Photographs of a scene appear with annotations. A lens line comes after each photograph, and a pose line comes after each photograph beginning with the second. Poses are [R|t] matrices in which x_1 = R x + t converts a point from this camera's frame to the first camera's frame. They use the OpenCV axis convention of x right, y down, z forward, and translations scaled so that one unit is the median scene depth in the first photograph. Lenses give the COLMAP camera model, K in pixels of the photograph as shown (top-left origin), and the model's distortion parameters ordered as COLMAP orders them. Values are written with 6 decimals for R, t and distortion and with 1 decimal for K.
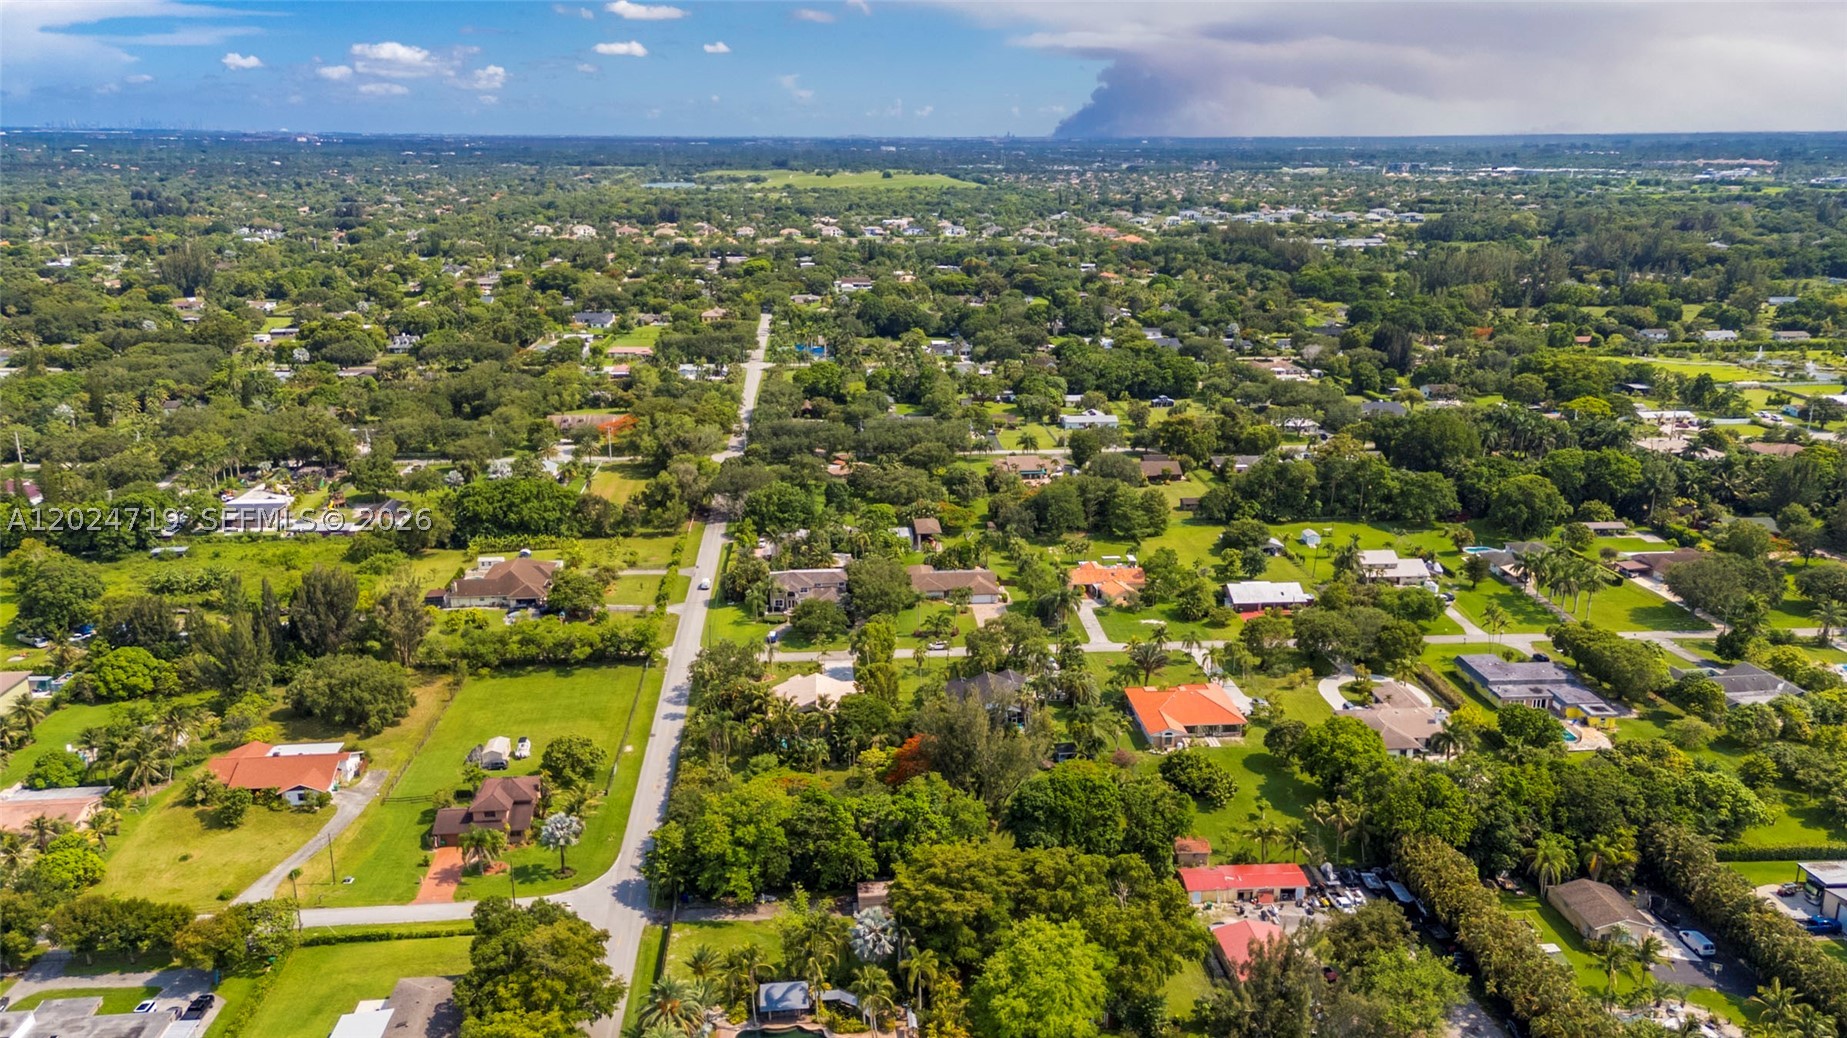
lens RADIAL K [[1372.4, 0, 925.5], [0, 1372.4, 518.5], [0, 0, 1]] dist [0.064264, 0.002157]
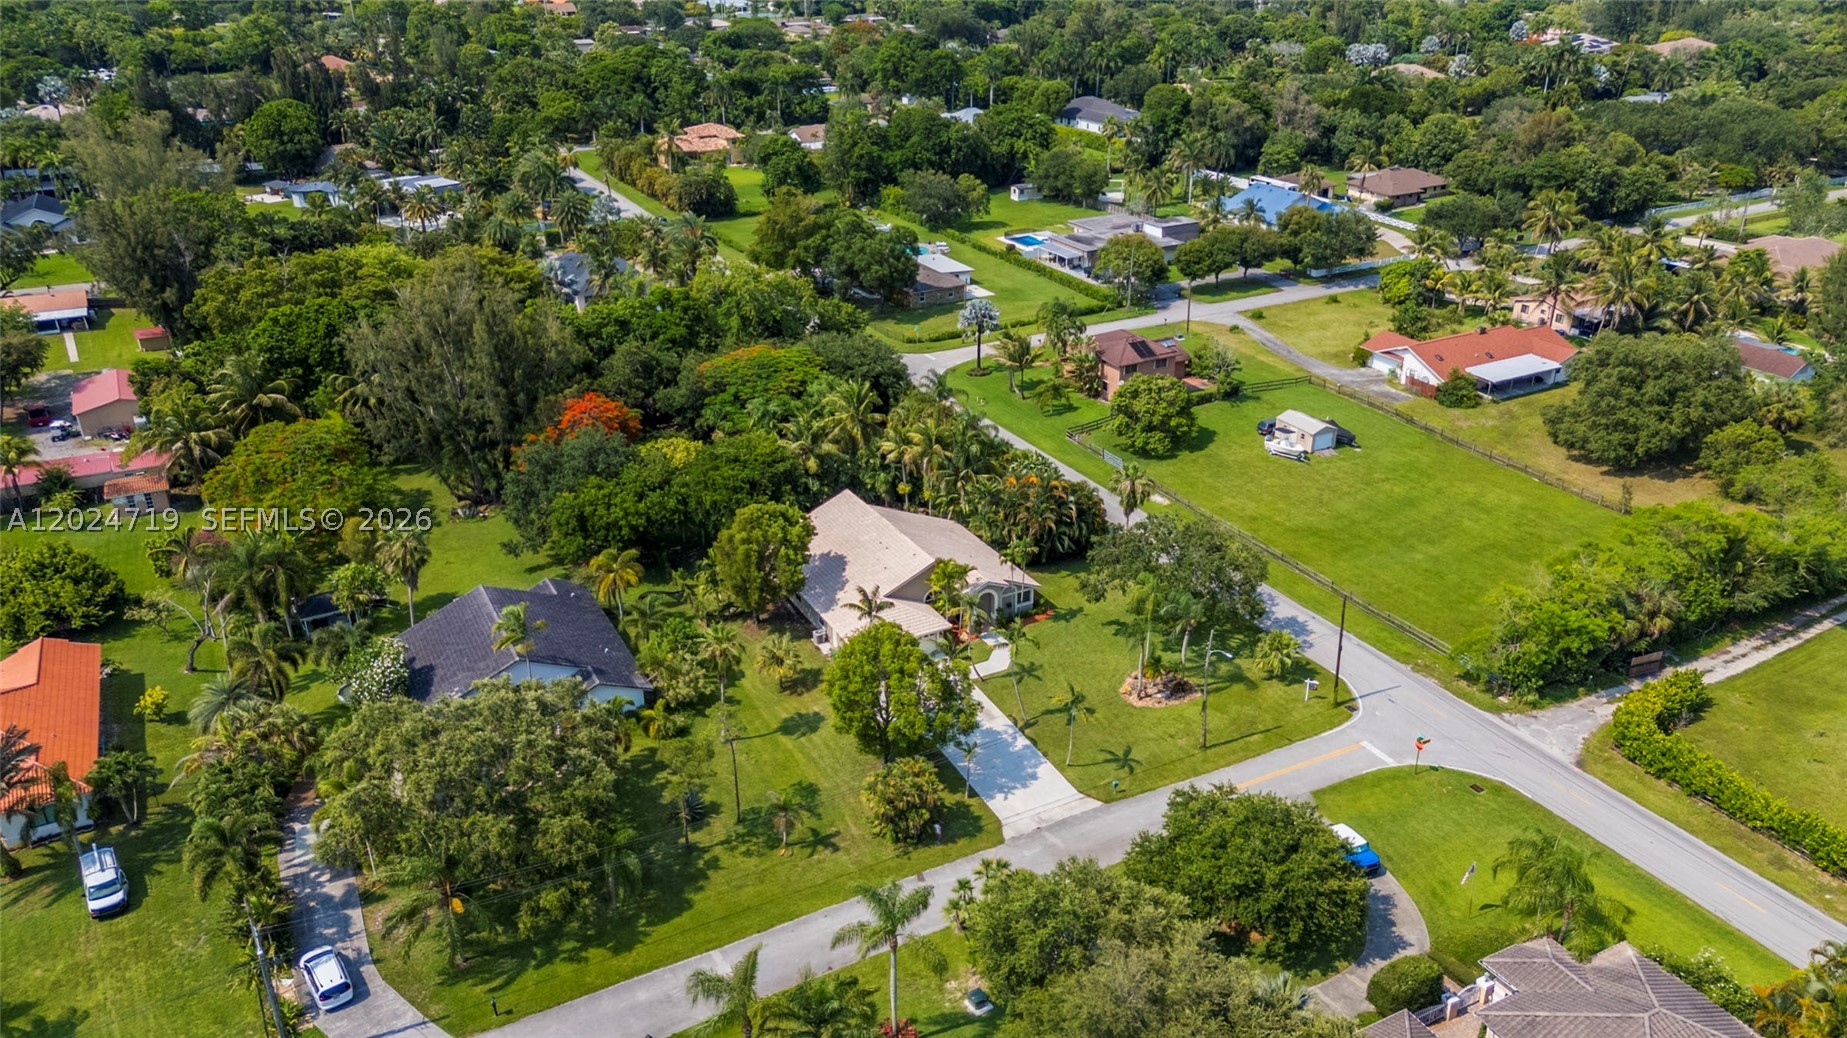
lens RADIAL K [[1358.4, 0, 926.0], [0, 1358.4, 524.2], [0, 0, 1]] dist [0.062347, 0.006769]
pose [[-0.918523, 0.174774, -0.354641, 0.063708], [-0.097149, 0.769719, 0.630948, -0.147648], [0.383247, 0.613993, -0.690025, 1.185856]]
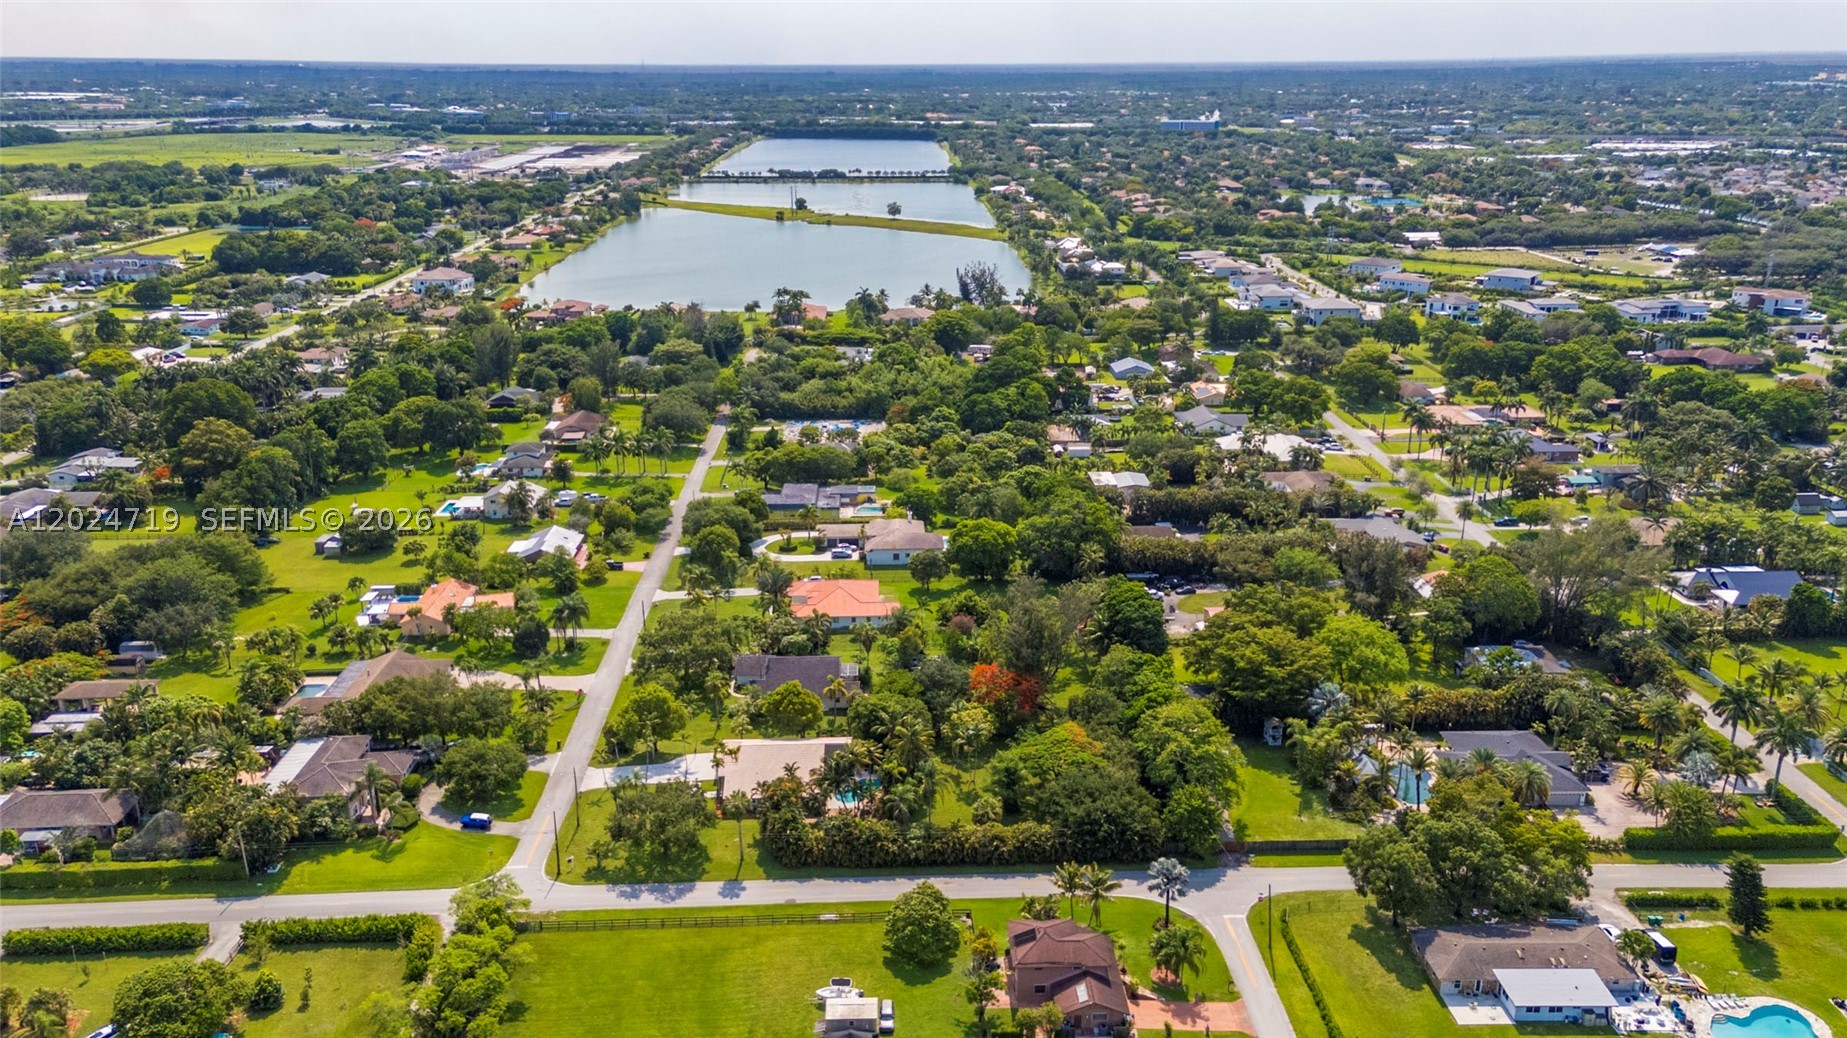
lens RADIAL K [[1355.7, 0, 926.6], [0, 1355.7, 543.6], [0, 0, 1]] dist [0.070257, 0.001376]
pose [[0.047049, -0.334268, 0.941303, -0.721885], [0.271392, 0.911177, 0.310005, -0.194359], [-0.961318, 0.240877, 0.133587, 0.705895]]
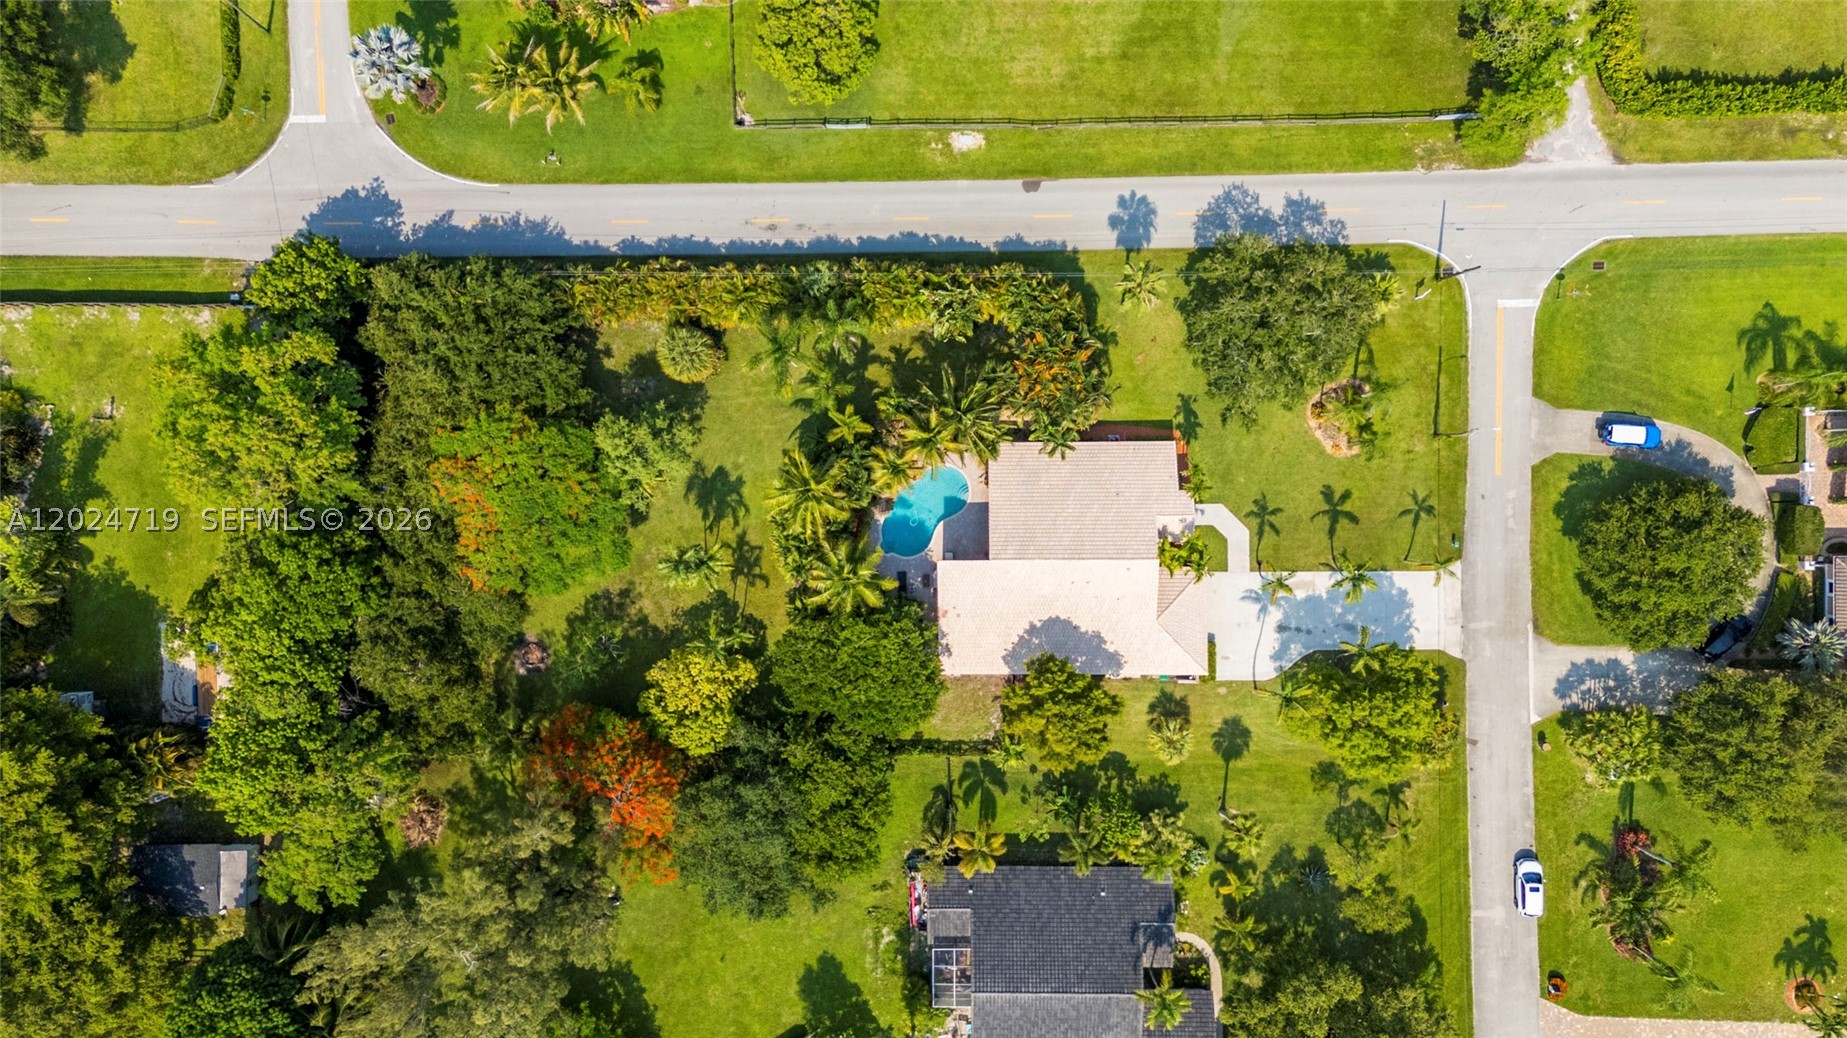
lens RADIAL K [[1358.4, 0, 926.0], [0, 1358.4, 524.2], [0, 0, 1]] dist [0.062347, 0.006769]
pose [[-0.078319, 0.996852, 0.012360, -0.082465], [-0.251183, -0.031730, 0.967419, -0.230140], [0.964766, 0.072663, 0.252878, 0.773804]]
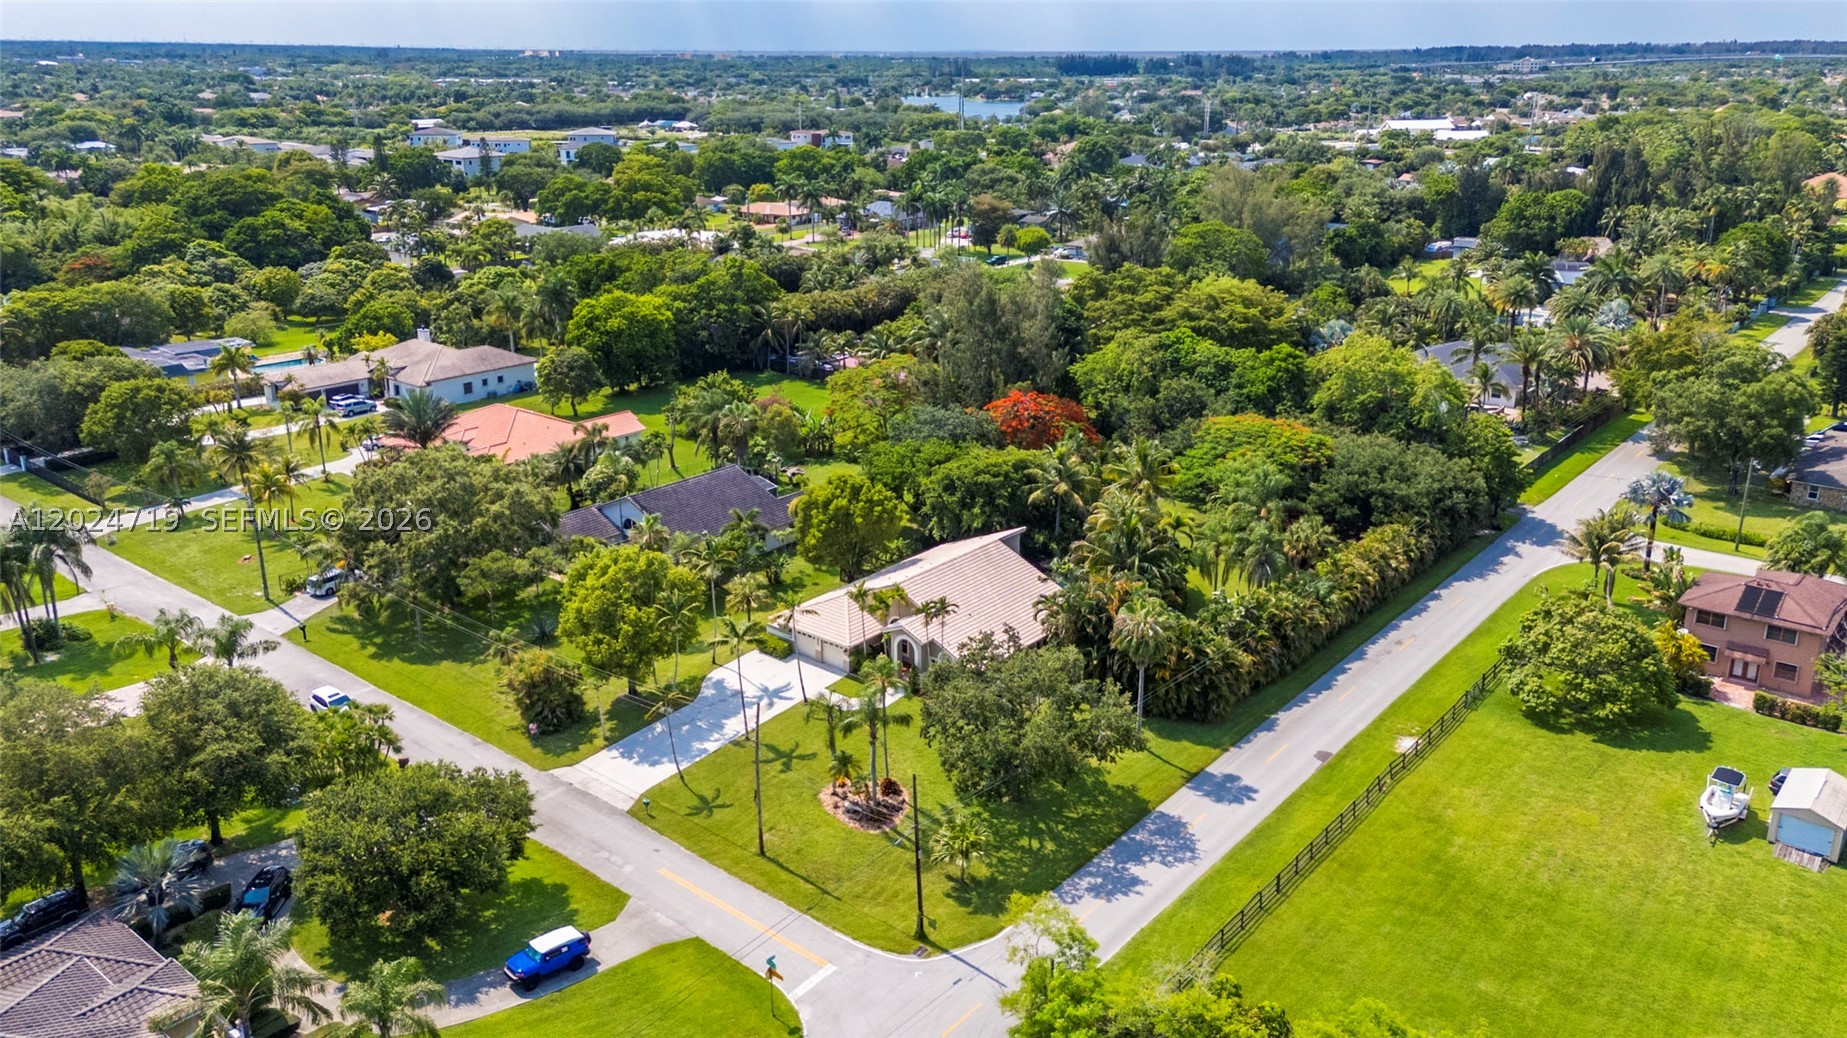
lens RADIAL K [[1367.3, 0, 933.3], [0, 1367.3, 484.3], [0, 0, 1]] dist [0.069923, 0.003808]
pose [[-0.716805, -0.211452, 0.664439, -0.313344], [0.187062, 0.859661, 0.475385, -0.086051], [-0.671713, 0.465050, -0.576654, 1.113326]]
